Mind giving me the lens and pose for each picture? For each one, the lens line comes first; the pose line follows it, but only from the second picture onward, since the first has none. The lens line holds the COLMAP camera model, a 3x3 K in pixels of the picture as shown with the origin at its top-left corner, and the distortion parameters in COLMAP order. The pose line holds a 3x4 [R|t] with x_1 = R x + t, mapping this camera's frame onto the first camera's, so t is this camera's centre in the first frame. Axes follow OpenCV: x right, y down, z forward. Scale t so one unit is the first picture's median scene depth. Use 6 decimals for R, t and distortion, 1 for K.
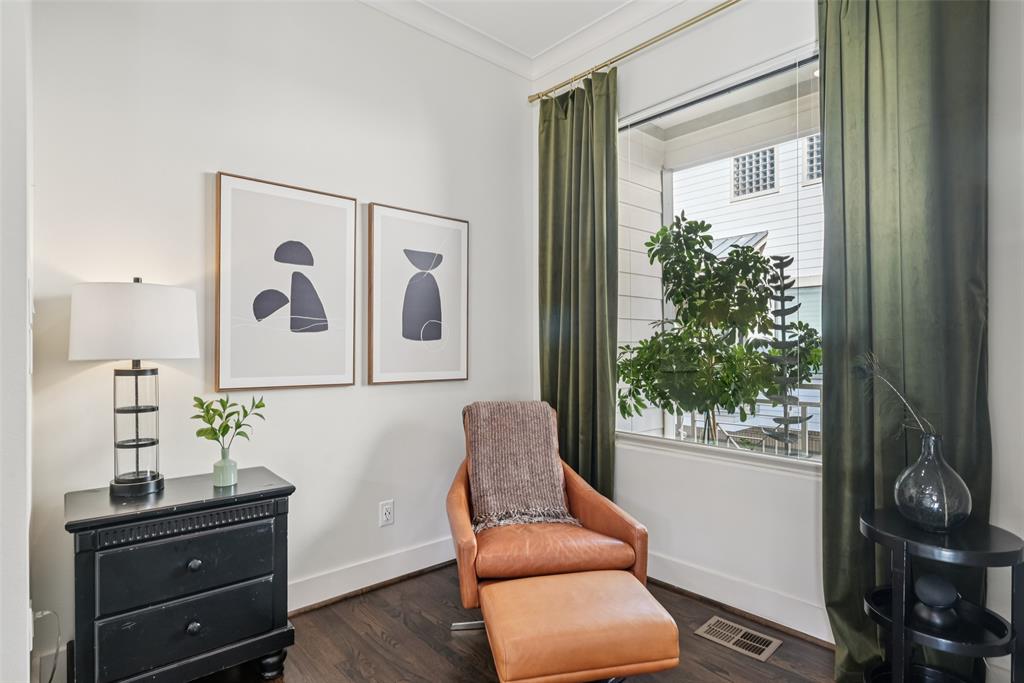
lens RADIAL K [[540.0, 0, 512.0], [0, 540.0, 341.5], [0, 0, 1]] dist [-0.001970, -0.001197]
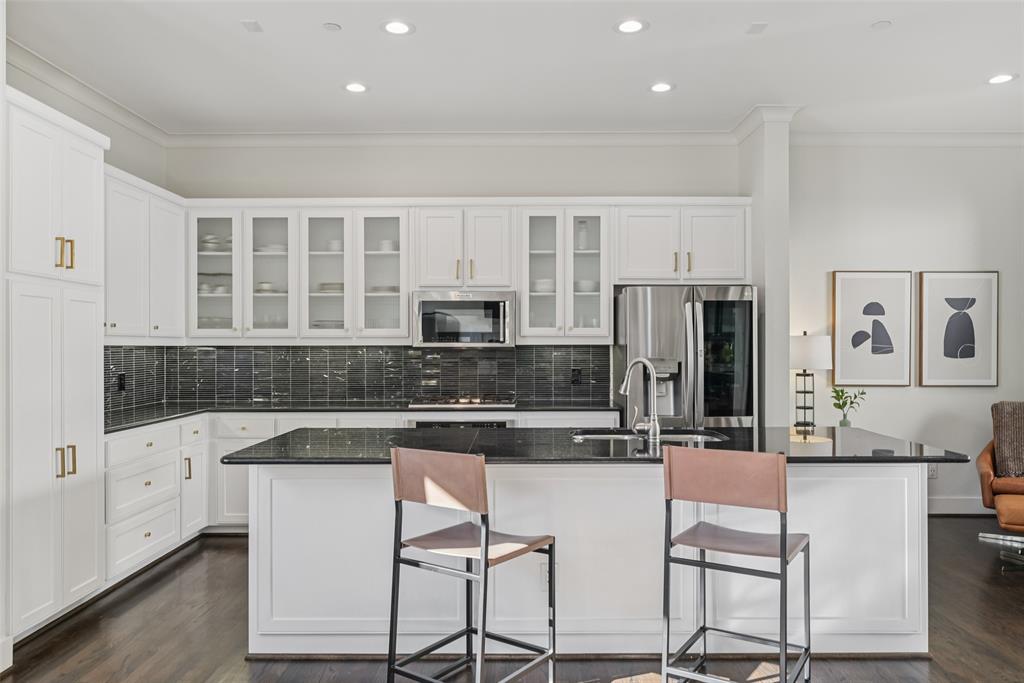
lens RADIAL K [[710.0, 0, 512.0], [0, 710.0, 341.5], [0, 0, 1]] dist [-0.003004, -0.000124]
pose [[0.741092, 0.000676, -0.671403, 0.272008], [0.007081, 0.999936, 0.008823, -0.087012], [0.671366, -0.011293, 0.741040, -1.492925]]
